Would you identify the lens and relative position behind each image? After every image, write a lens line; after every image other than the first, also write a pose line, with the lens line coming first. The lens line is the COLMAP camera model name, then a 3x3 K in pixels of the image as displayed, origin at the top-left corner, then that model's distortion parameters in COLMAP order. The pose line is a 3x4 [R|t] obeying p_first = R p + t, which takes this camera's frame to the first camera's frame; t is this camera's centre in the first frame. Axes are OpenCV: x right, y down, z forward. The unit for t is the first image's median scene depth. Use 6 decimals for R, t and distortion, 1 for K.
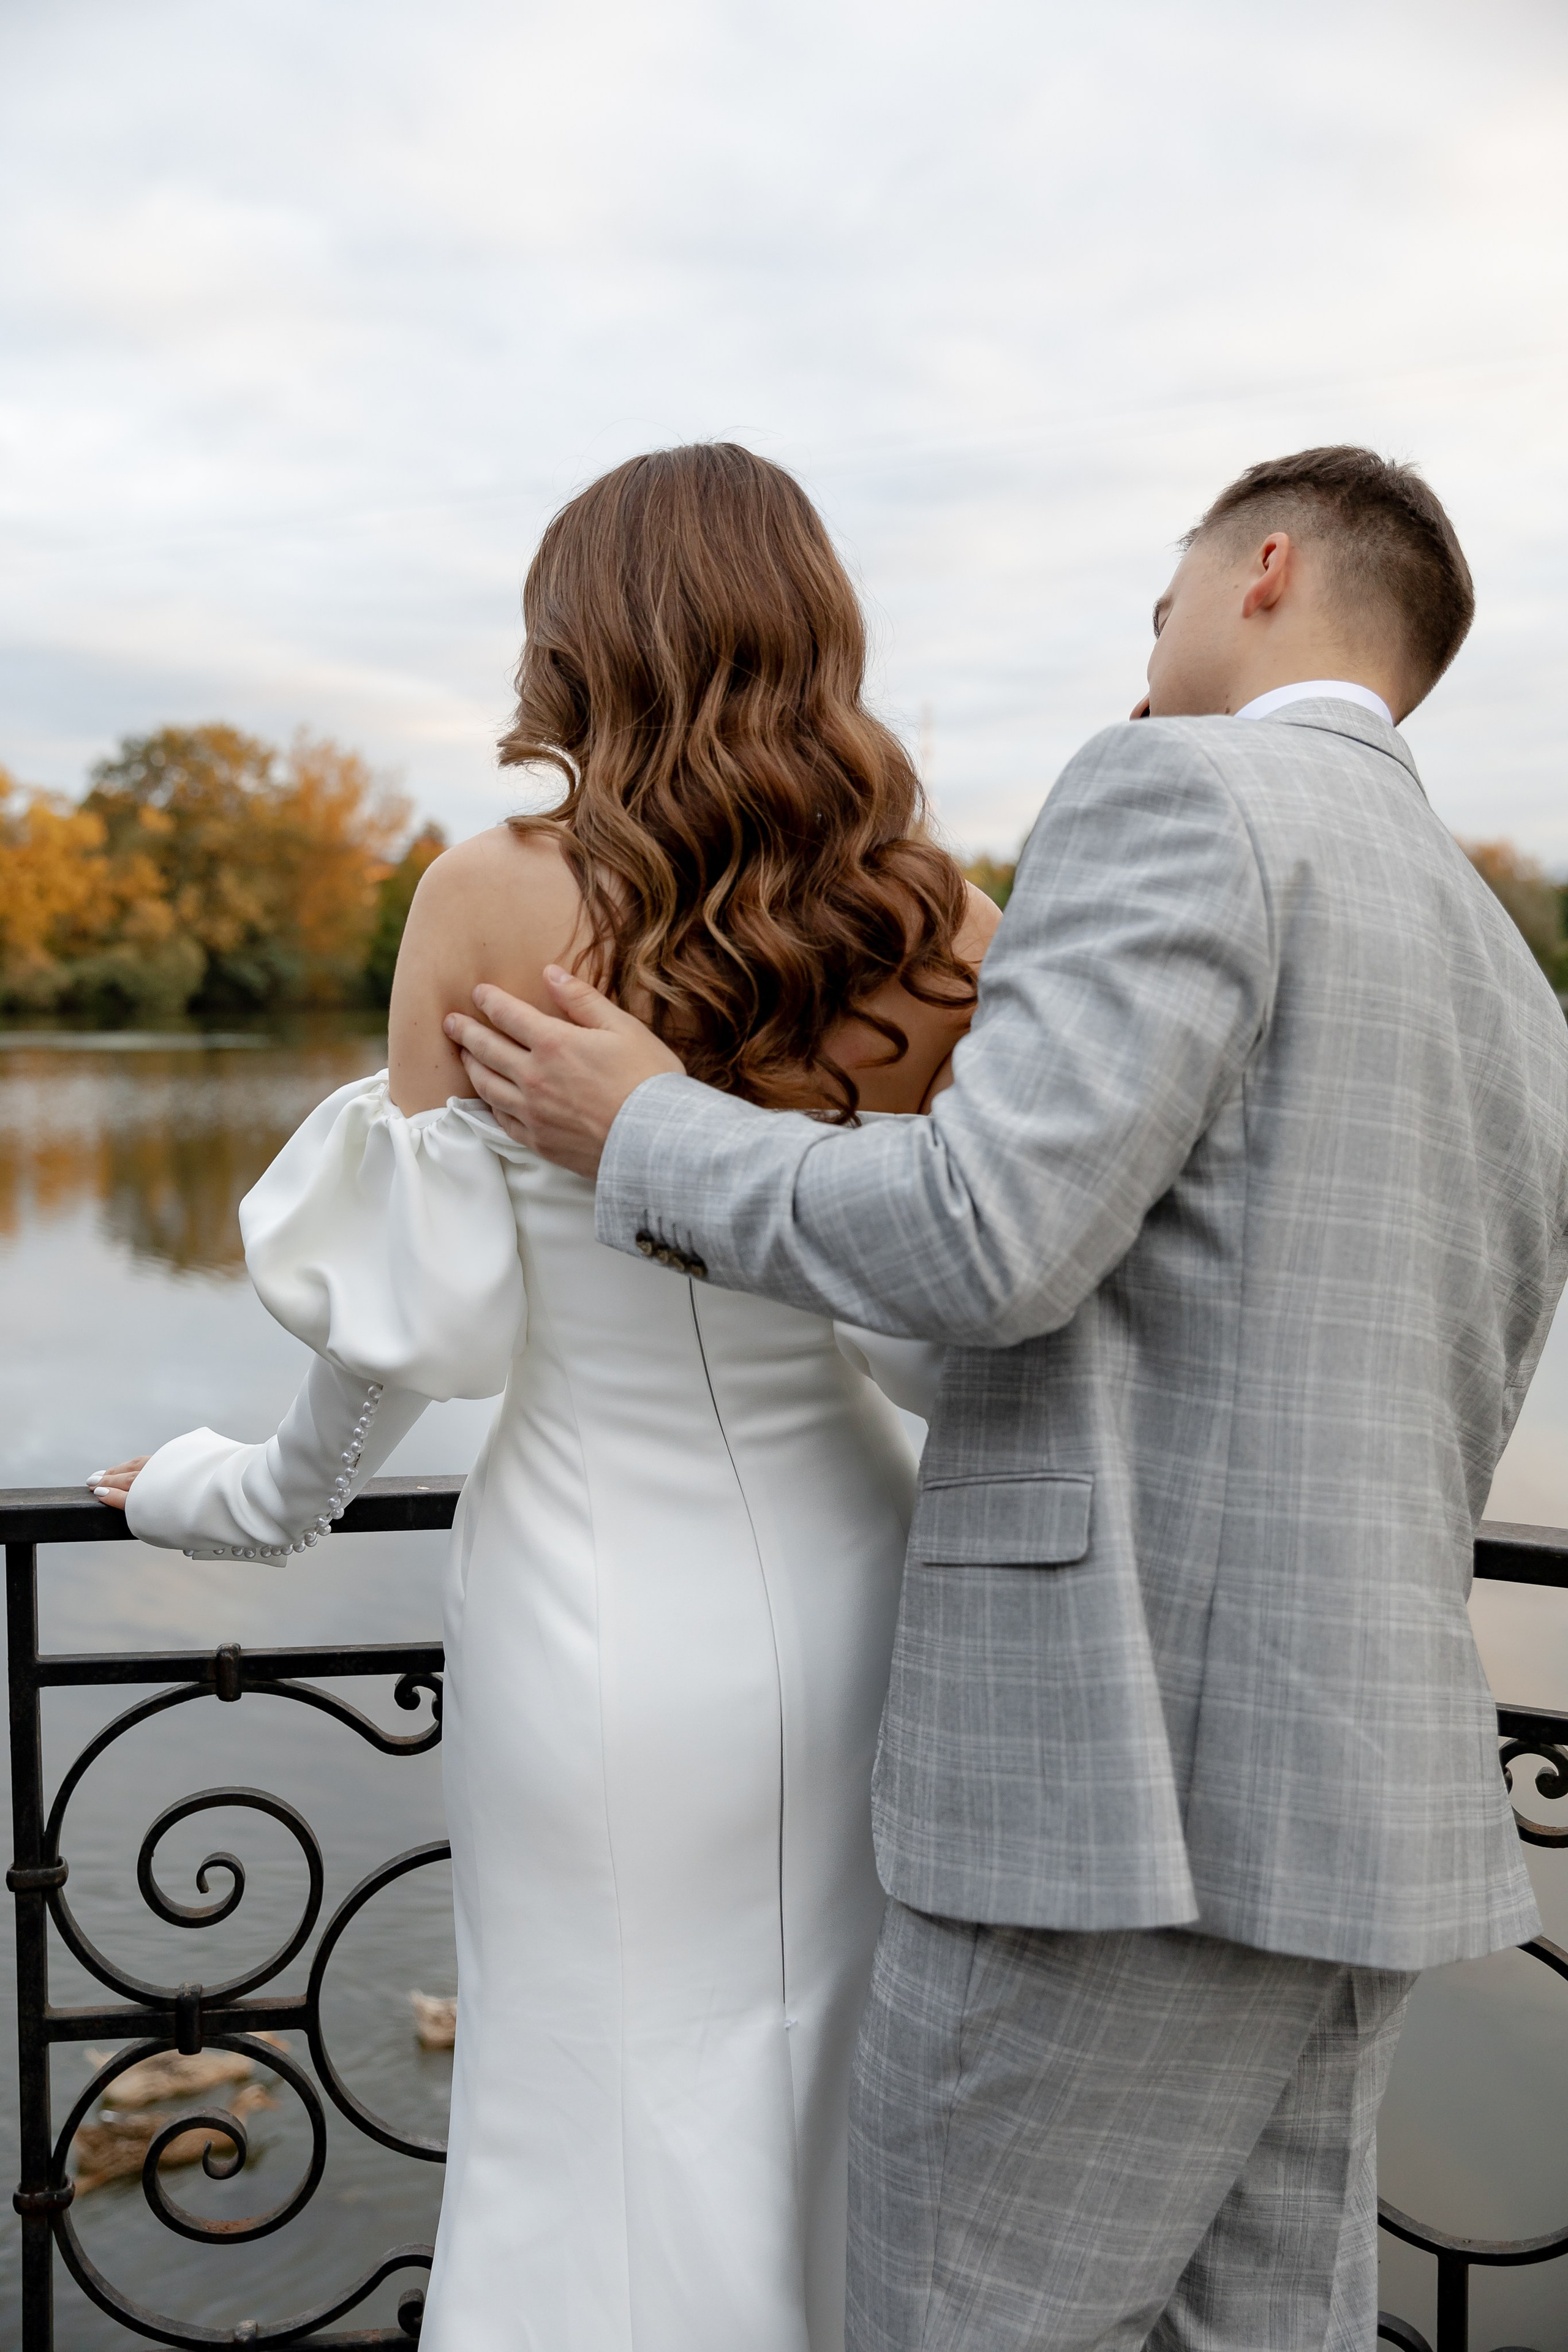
lens RADIAL K [[2677.6, 0, 759.6], [0, 2677.6, 1180.2], [0, 0, 1]] dist [0.074955, 0.000000]
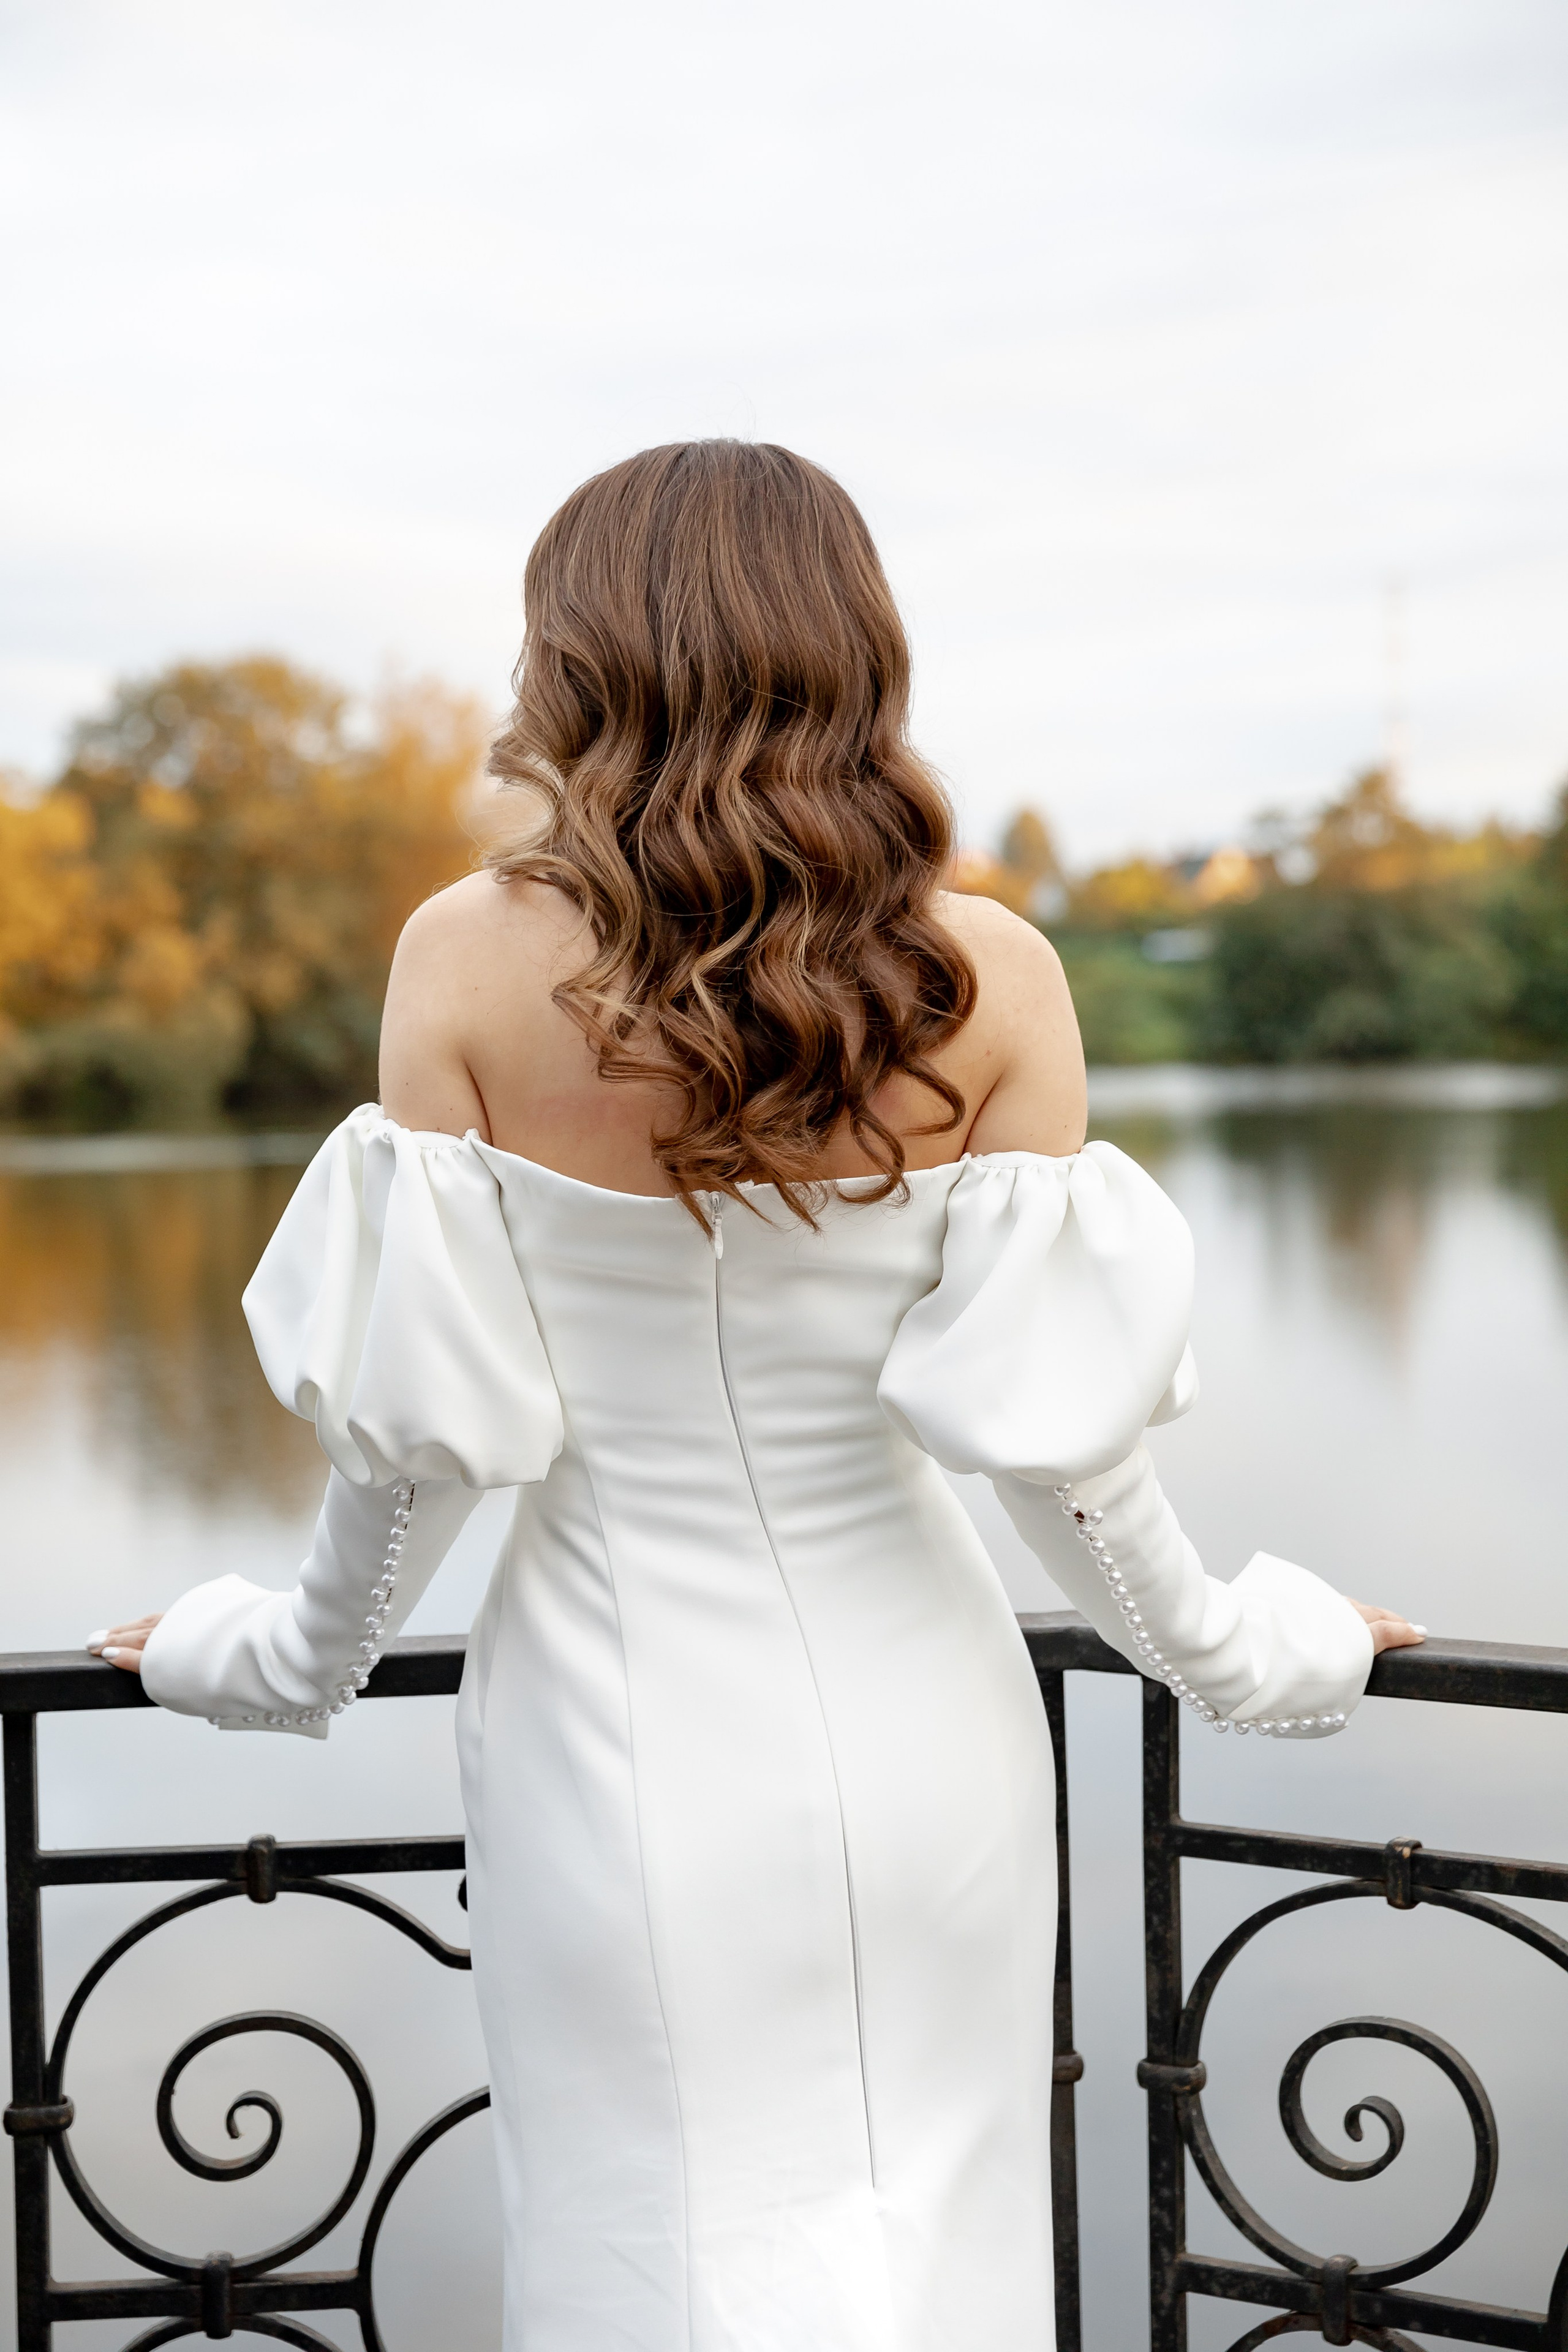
lens RADIAL K [[4325.1, 0, 794.2], [0, 4325.1, 1180.8], [0, 0, 1]] dist [0.230924, 0.000000]
pose [[0.996781, -0.018391, -0.078031, 0.078500], [0.015101, 0.998981, -0.042539, 0.027738], [0.078734, 0.041224, 0.996043, -0.352467]]
